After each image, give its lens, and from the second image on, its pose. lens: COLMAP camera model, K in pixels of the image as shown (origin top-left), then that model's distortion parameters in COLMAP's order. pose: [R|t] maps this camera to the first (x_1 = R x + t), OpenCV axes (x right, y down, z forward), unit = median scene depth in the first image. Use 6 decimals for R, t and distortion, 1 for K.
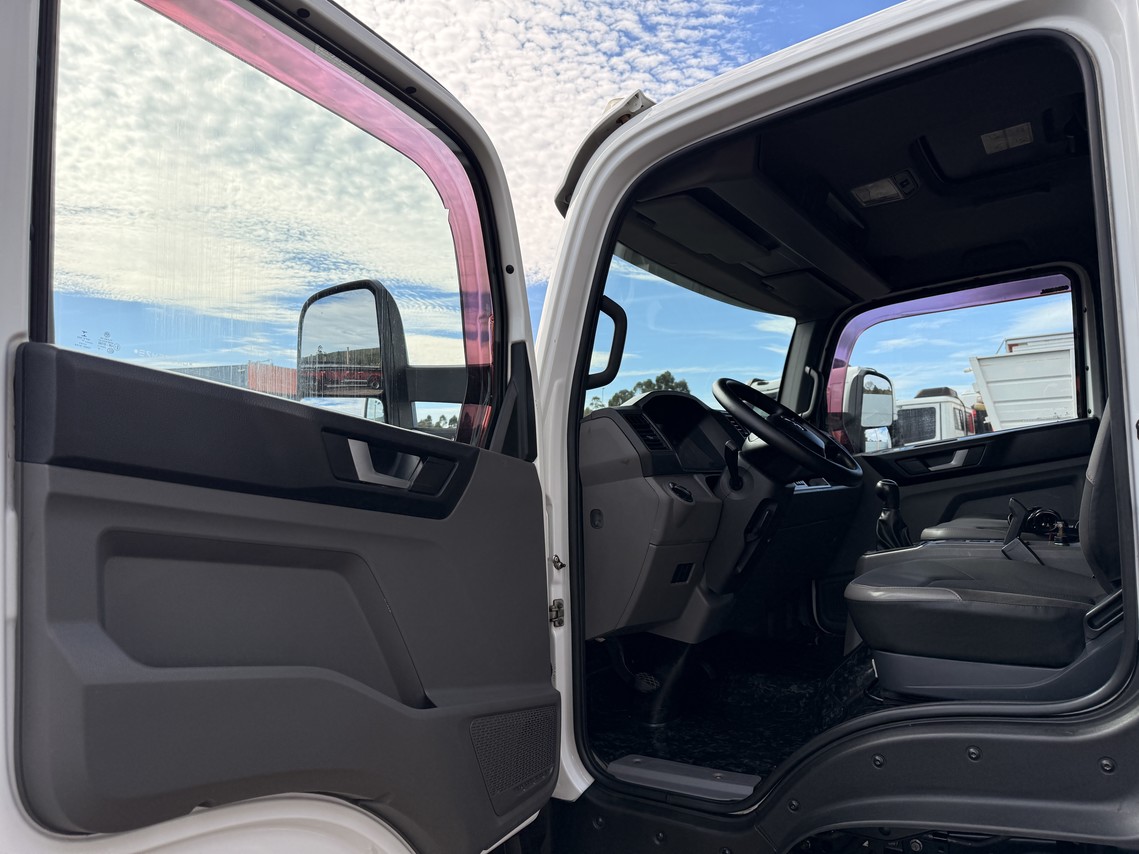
lens RADIAL K [[801.1, 0, 575.0], [0, 801.1, 413.6], [0, 0, 1]] dist [0.001093, 0.001114]
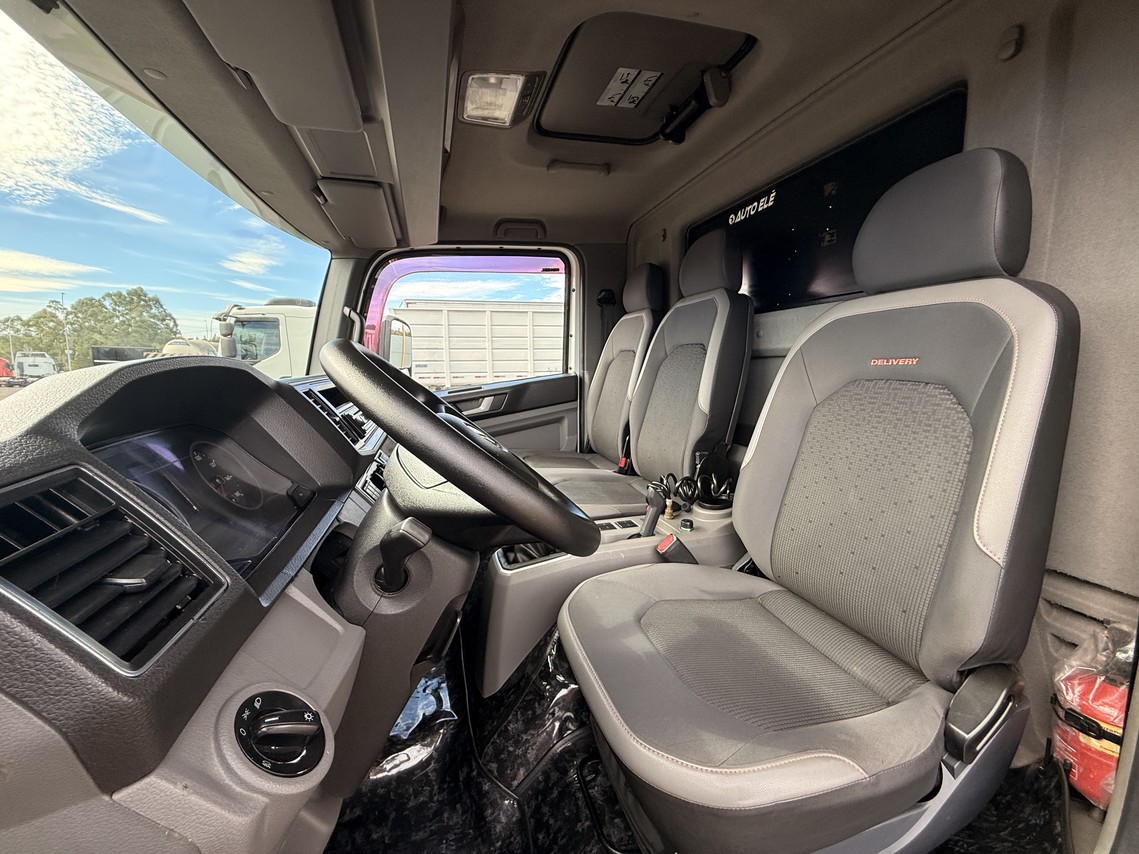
lens RADIAL K [[451.2, 0, 569.5], [0, 451.2, 427.0], [0, 0, 1]] dist [0.000730, 0.000073]
pose [[0.648469, -0.076030, 0.757435, 0.139222], [-0.072659, 0.984275, 0.161006, -0.071809], [-0.757766, -0.159442, 0.632748, 1.324324]]
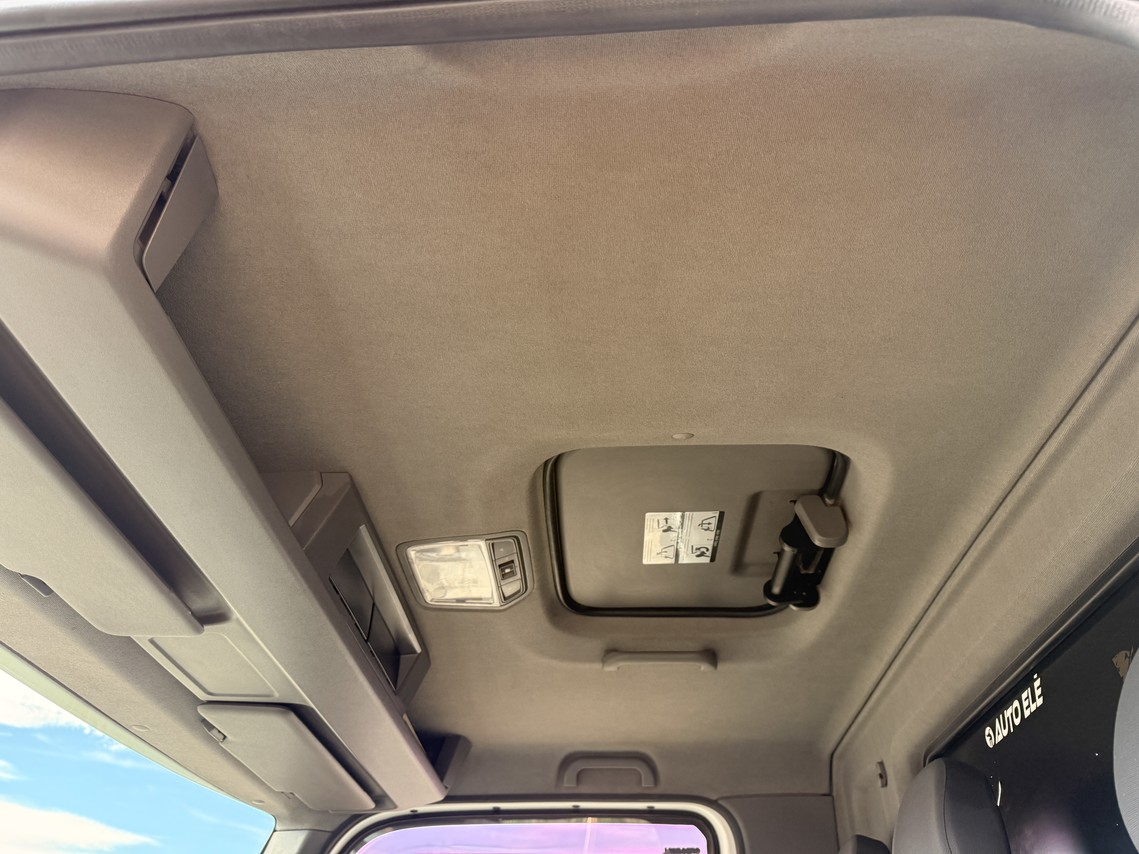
lens RADIAL K [[856.3, 0, 569.5], [0, 856.3, 427.0], [0, 0, 1]] dist [0.008617, -0.004242]
pose [[0.858711, 0.371819, 0.352654, 0.459333], [-0.125501, 0.819789, -0.558745, -0.118173], [-0.496854, 0.435542, 0.750626, 1.112623]]
